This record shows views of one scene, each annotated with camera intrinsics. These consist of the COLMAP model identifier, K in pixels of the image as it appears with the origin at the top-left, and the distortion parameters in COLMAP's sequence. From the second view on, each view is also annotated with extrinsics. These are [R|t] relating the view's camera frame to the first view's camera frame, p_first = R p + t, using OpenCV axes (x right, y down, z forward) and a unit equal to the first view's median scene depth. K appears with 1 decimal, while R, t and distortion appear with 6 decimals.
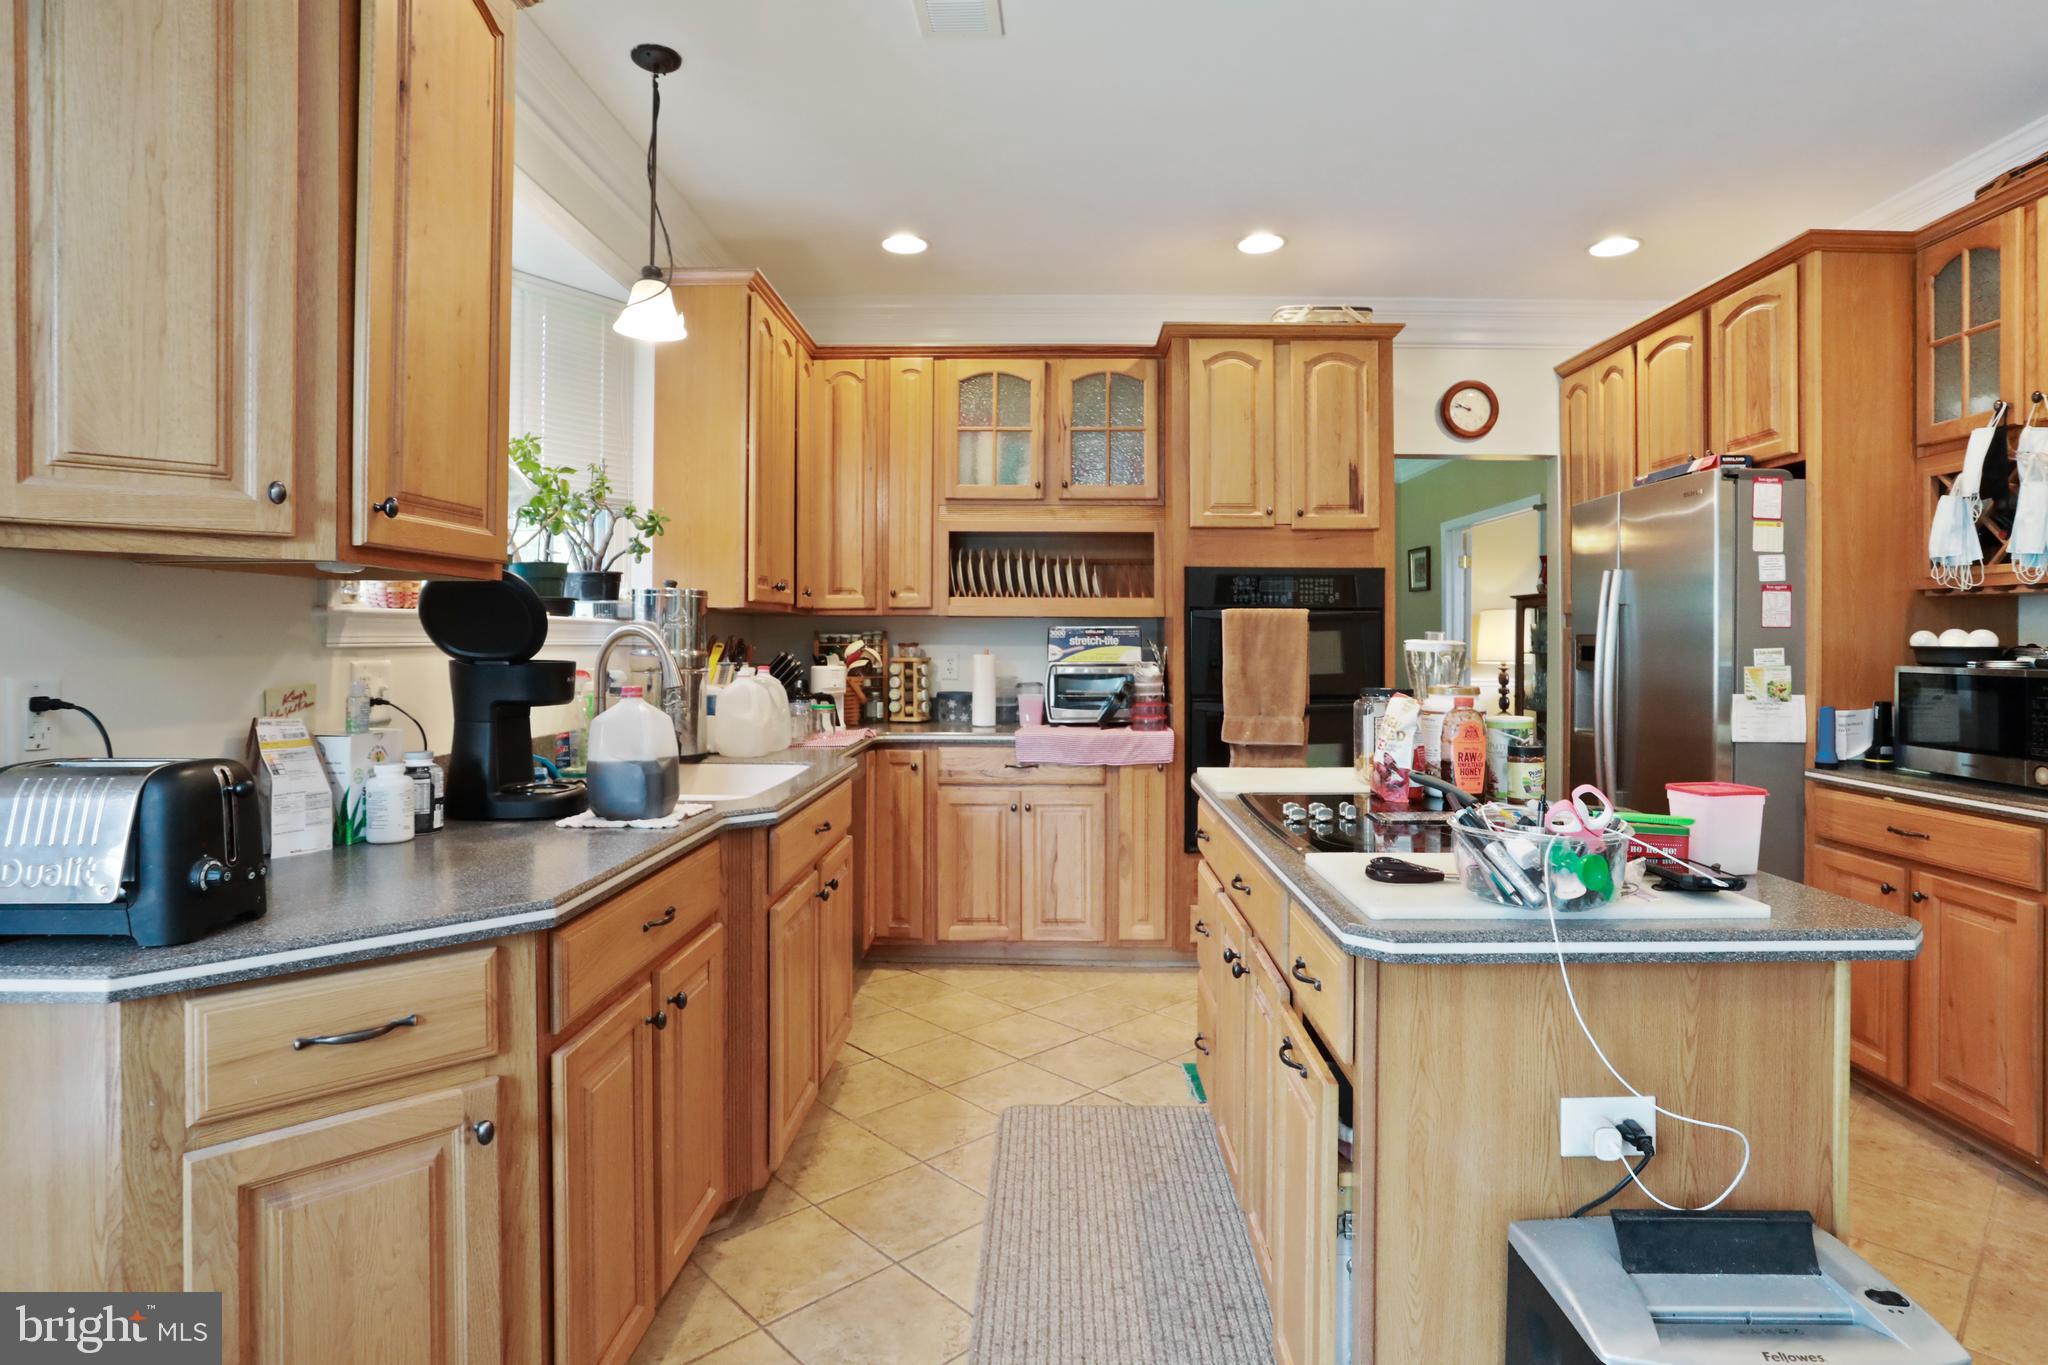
lens RADIAL K [[1090.4, 0, 1020.9], [0, 1090.4, 654.4], [0, 0, 1]] dist [-0.054179, 0.035118]
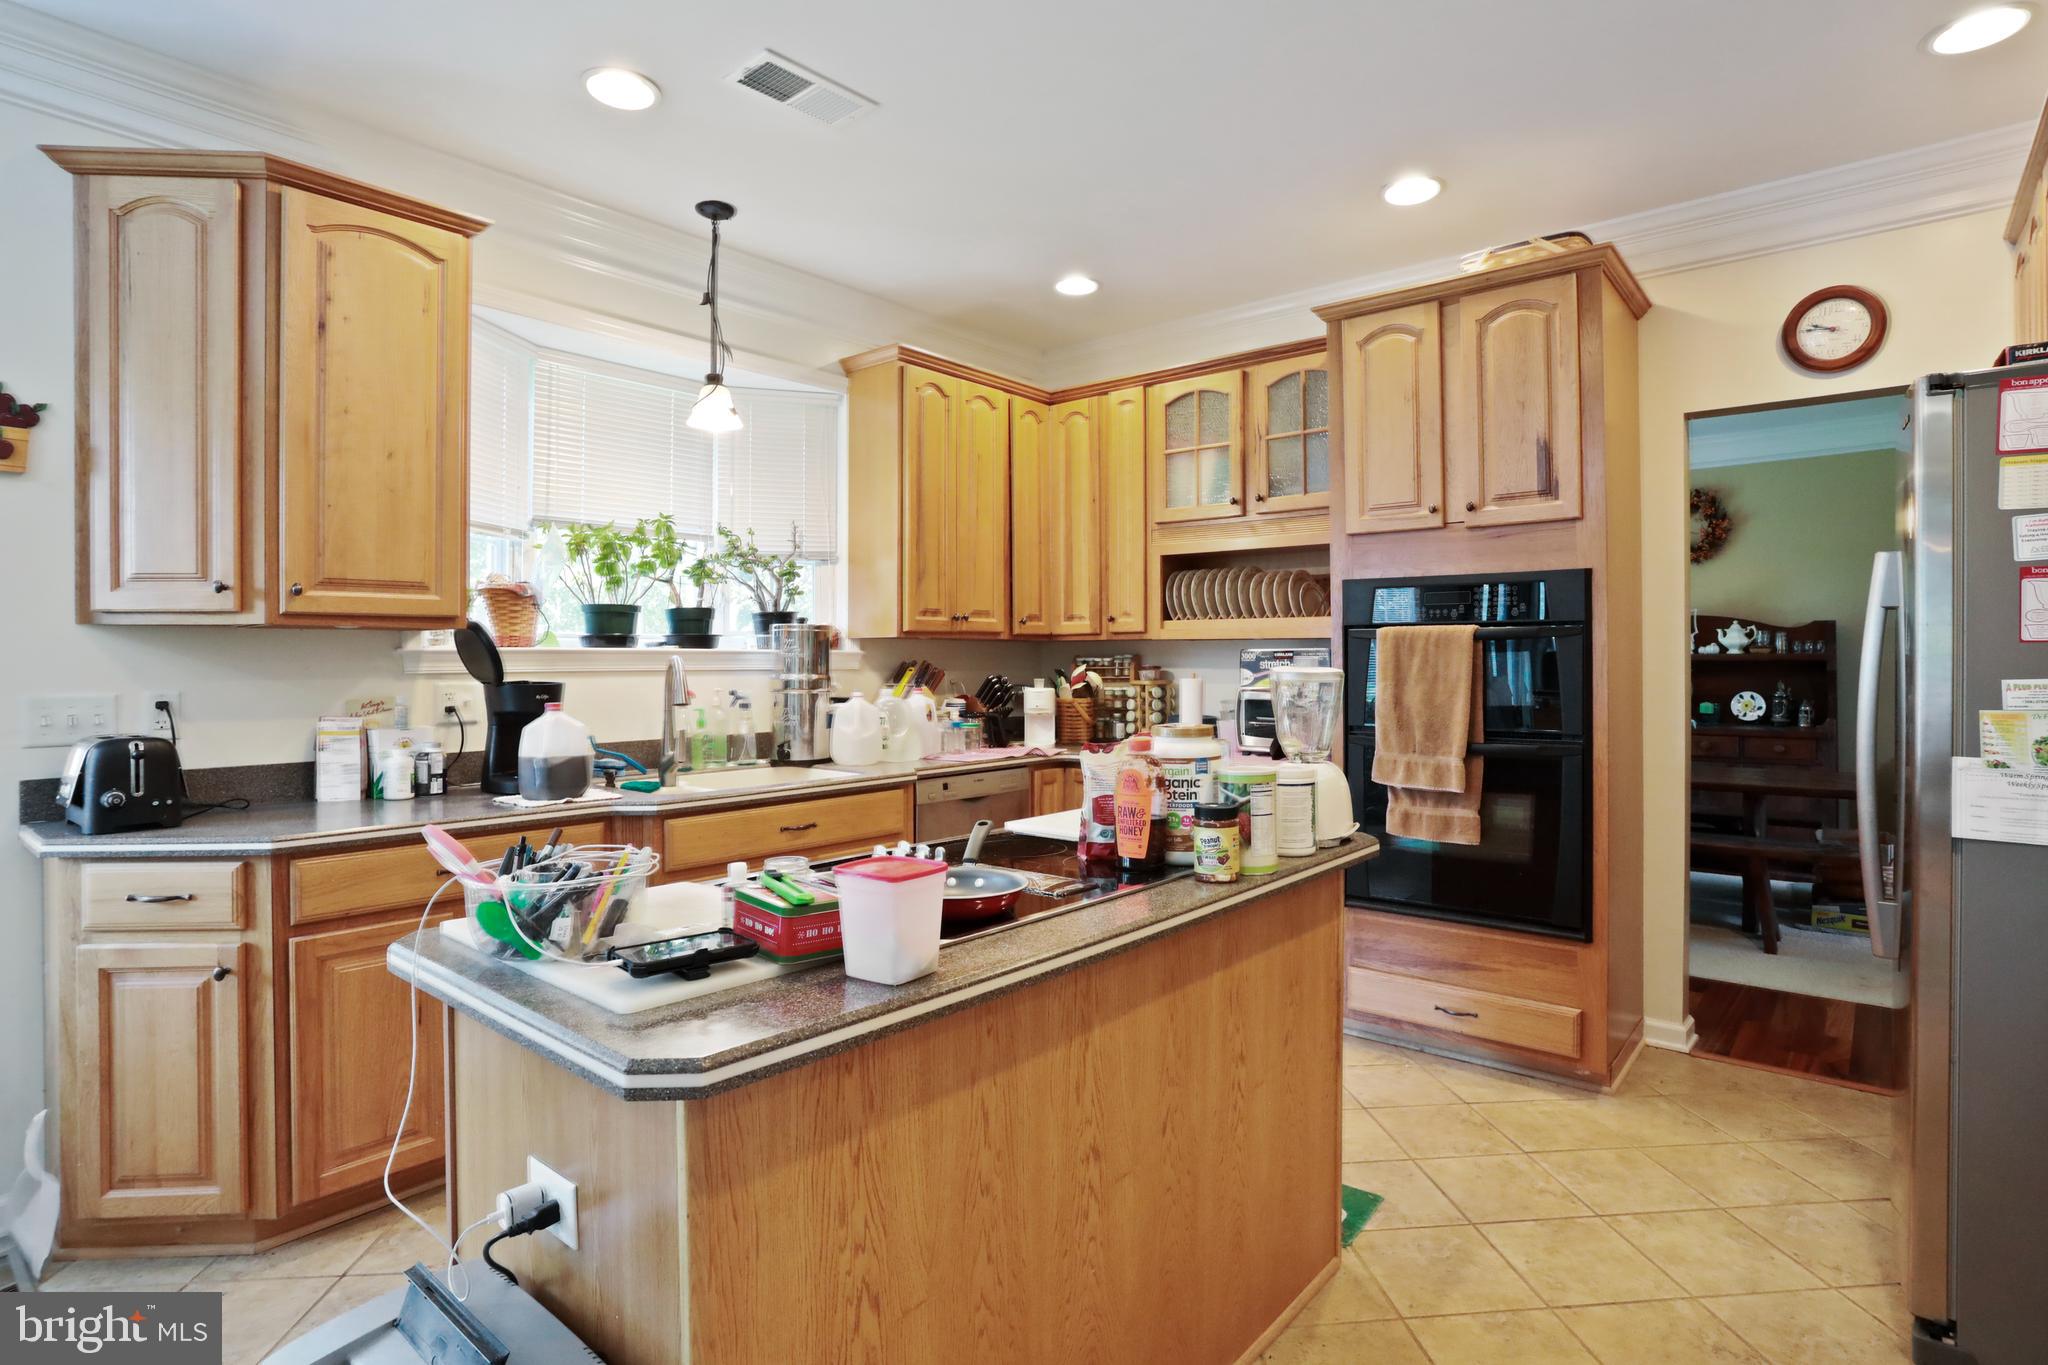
lens RADIAL K [[1054.9, 0, 1021.2], [0, 1054.9, 659.2], [0, 0, 1]] dist [-0.017417, 0.001837]
pose [[0.777809, -0.004208, -0.628487, 0.489361], [-0.003312, 0.999936, -0.010793, -0.006733], [0.628492, 0.010476, 0.777745, 0.177753]]
